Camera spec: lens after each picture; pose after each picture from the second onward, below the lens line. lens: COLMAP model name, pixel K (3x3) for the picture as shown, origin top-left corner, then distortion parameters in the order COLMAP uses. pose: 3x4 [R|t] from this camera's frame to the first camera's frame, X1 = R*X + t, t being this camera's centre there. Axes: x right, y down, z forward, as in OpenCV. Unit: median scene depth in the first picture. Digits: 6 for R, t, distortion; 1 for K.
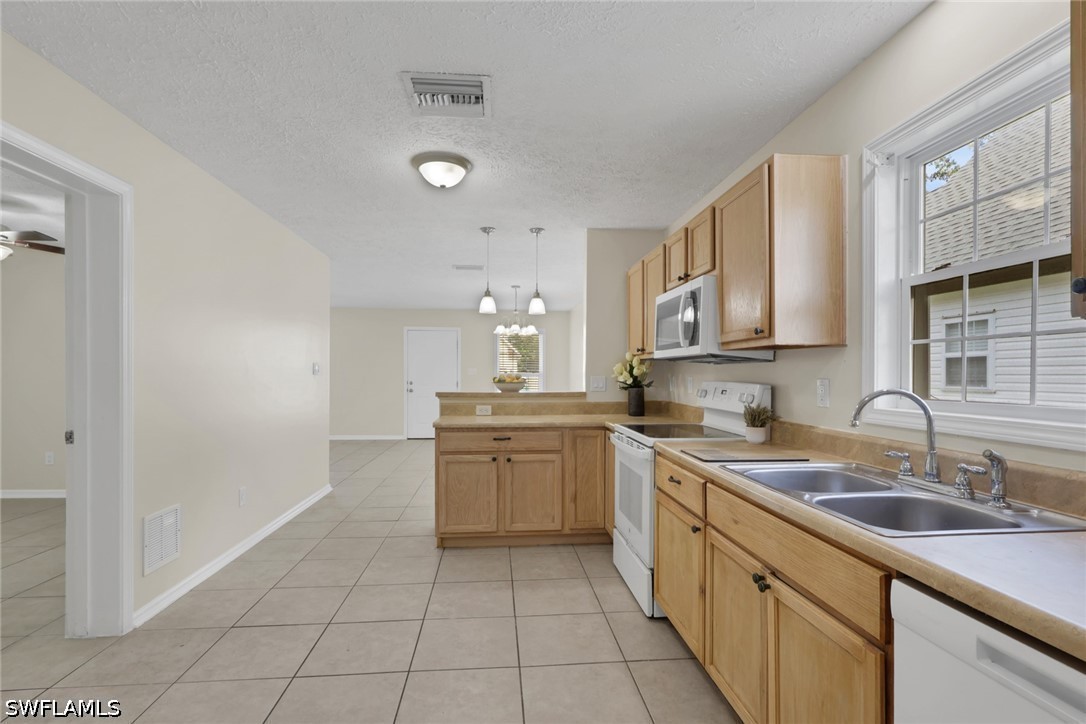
lens RADIAL K [[509.1, 0, 540.1], [0, 509.1, 374.0], [0, 0, 1]] dist [-0.004987, 0.006654]
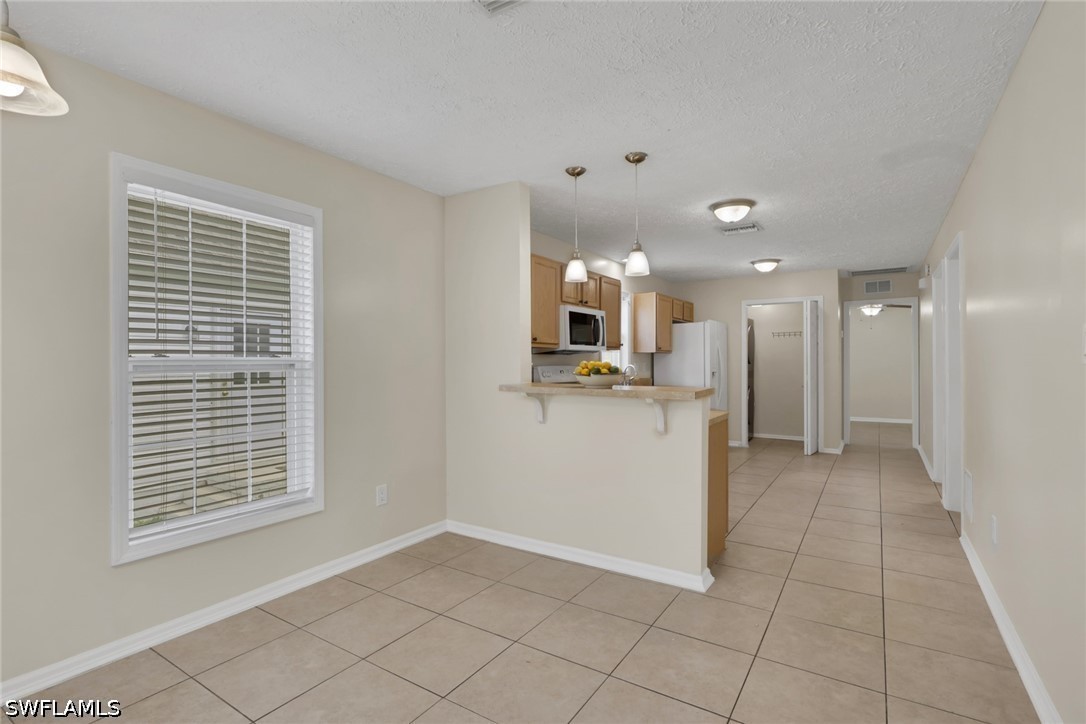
lens RADIAL K [[517.1, 0, 540.7], [0, 517.1, 361.8], [0, 0, 1]] dist [-0.002486, -0.000215]
pose [[-0.781191, 0.002566, 0.624287, -0.777461], [0.003987, 0.999992, 0.000878, -0.000465], [-0.624279, 0.003175, -0.781195, 2.851097]]
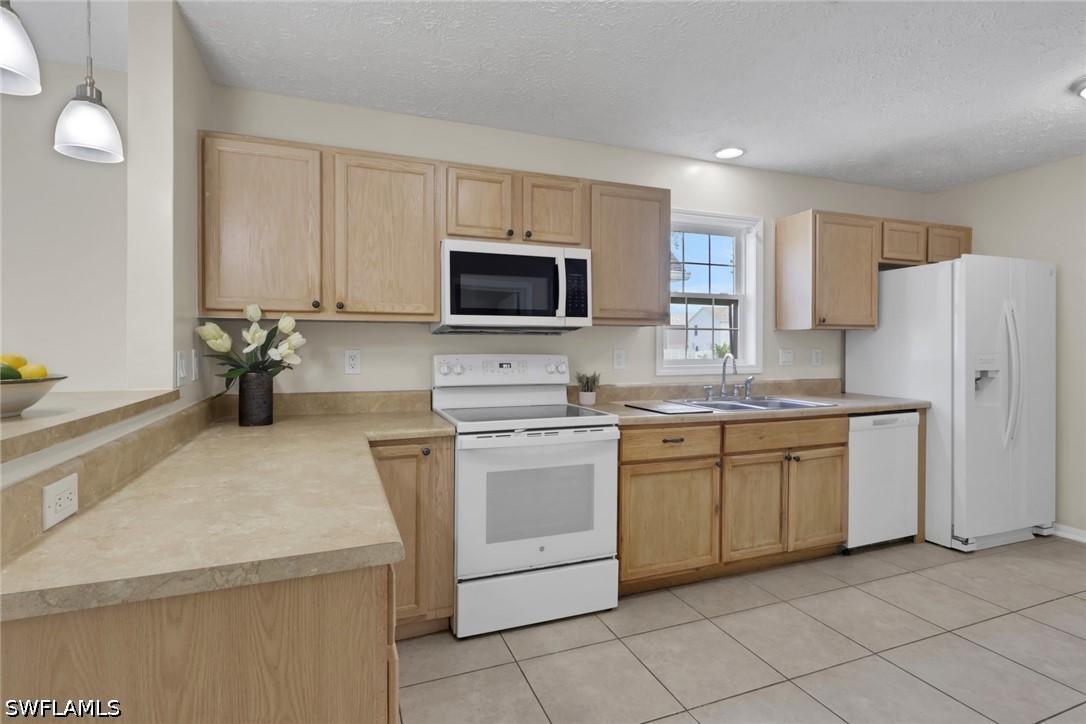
lens RADIAL K [[514.9, 0, 535.0], [0, 514.9, 351.5], [0, 0, 1]] dist [-0.001959, 0.000162]
pose [[-0.258258, -0.007217, 0.966049, -0.679990], [0.002451, 0.999964, 0.008126, 0.001624], [-0.966073, 0.004467, -0.258231, 1.438487]]
